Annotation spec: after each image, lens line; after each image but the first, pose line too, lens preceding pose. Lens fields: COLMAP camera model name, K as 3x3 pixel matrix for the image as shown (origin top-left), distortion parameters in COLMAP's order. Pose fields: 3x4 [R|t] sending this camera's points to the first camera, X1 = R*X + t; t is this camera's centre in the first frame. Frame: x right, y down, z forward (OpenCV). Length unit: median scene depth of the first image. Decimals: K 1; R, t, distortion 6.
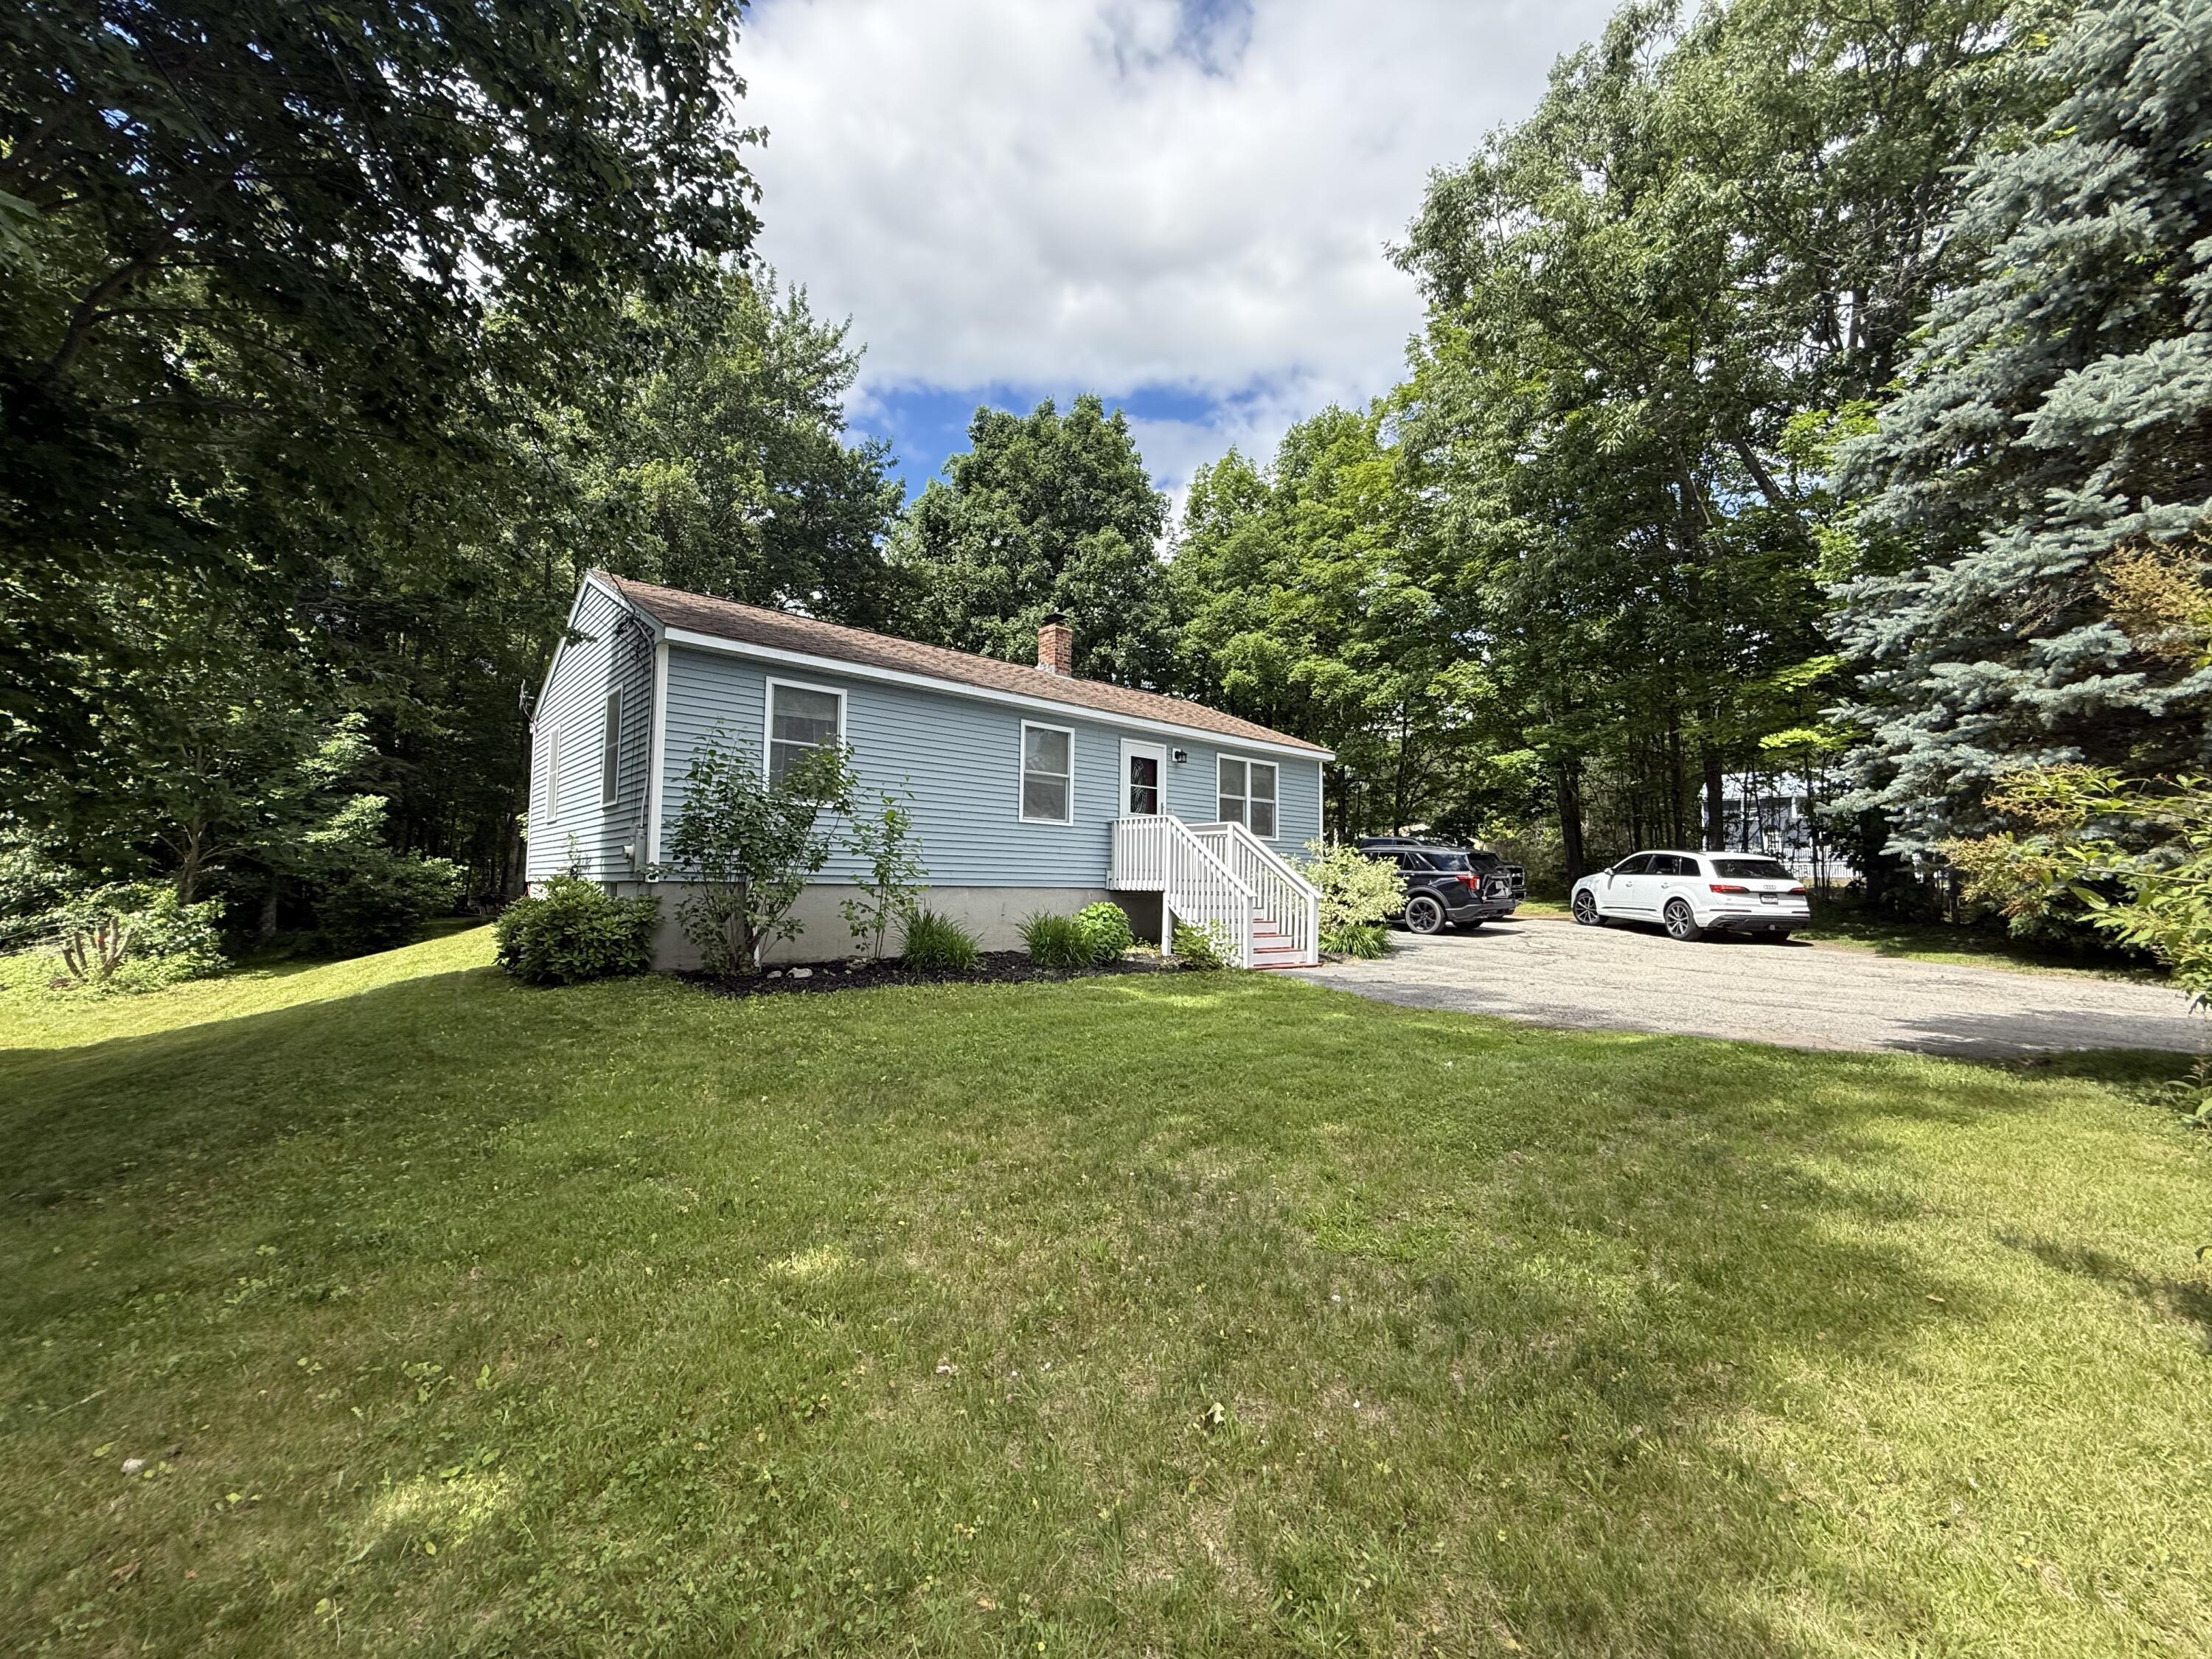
lens RADIAL K [[890.0, 0, 1106.0], [0, 890.0, 829.5], [0, 0, 1]] dist [0.000613, -0.000263]
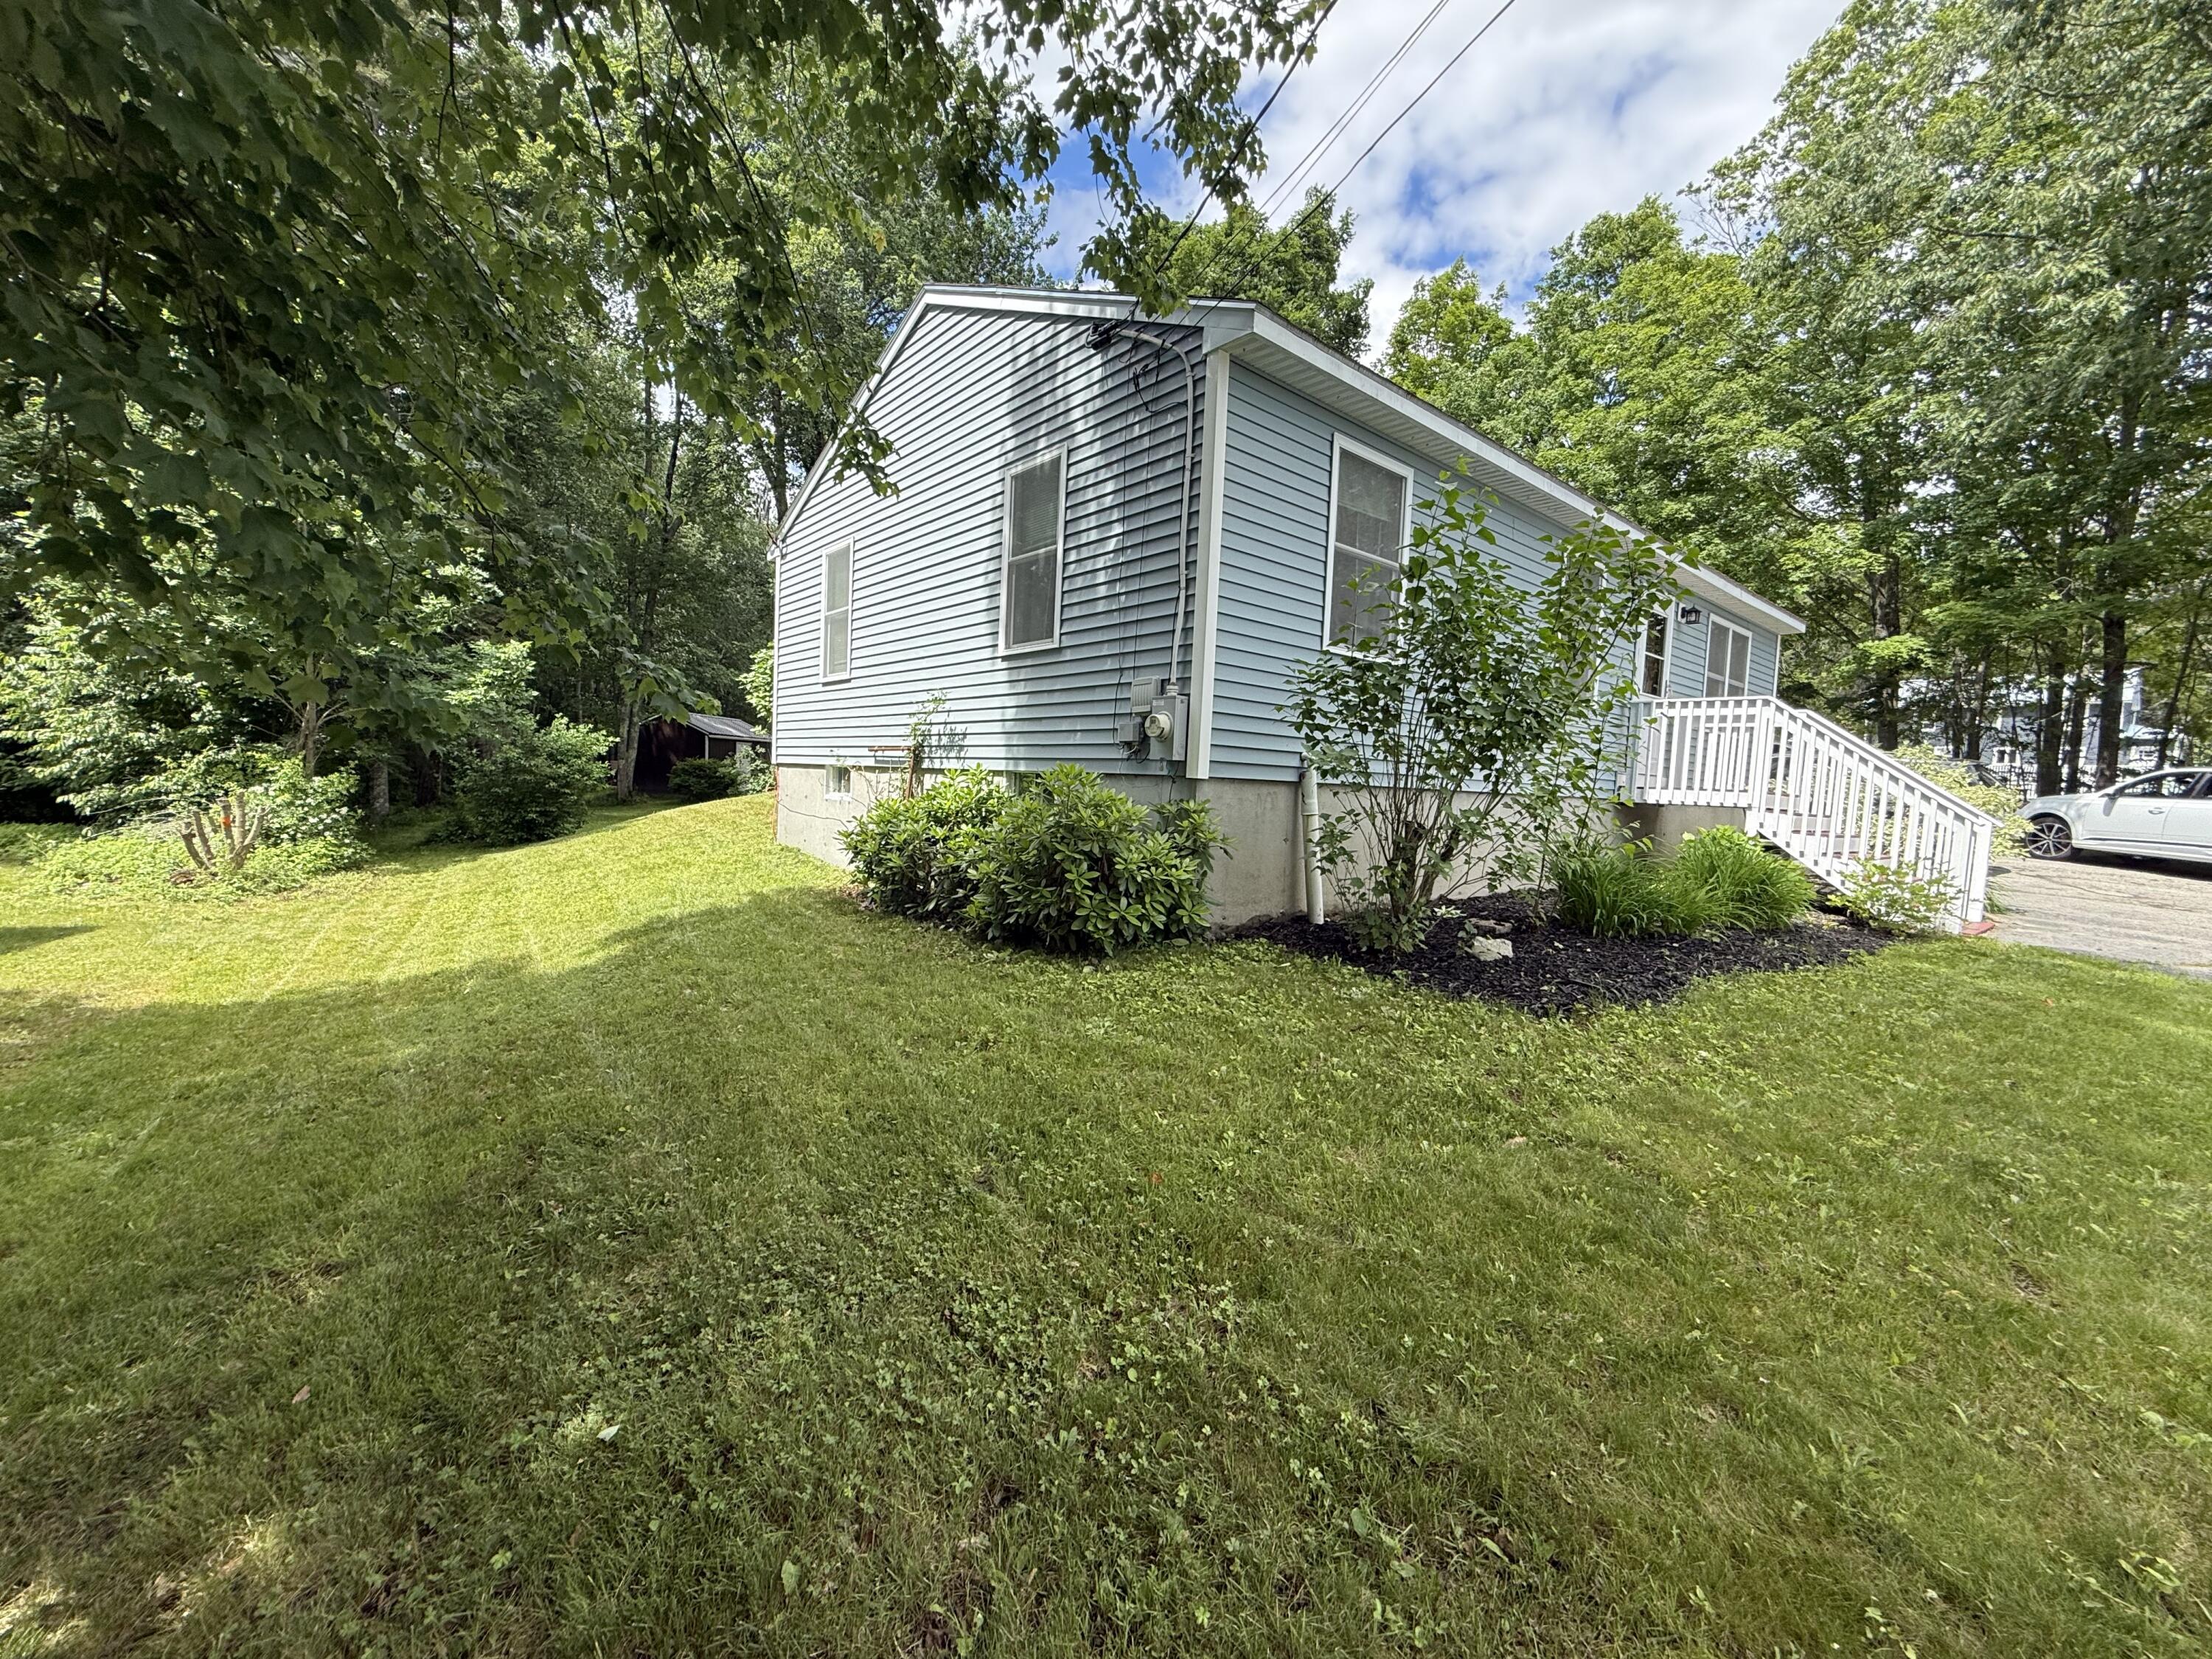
lens RADIAL K [[878.5, 0, 1091.8], [0, 878.5, 840.4], [0, 0, 1]] dist [-0.000235, -0.000213]
pose [[0.999171, 0.033311, -0.023387, -0.324108], [-0.029874, 0.990466, 0.134477, 0.013810], [0.027643, -0.133667, 0.990641, 0.238863]]
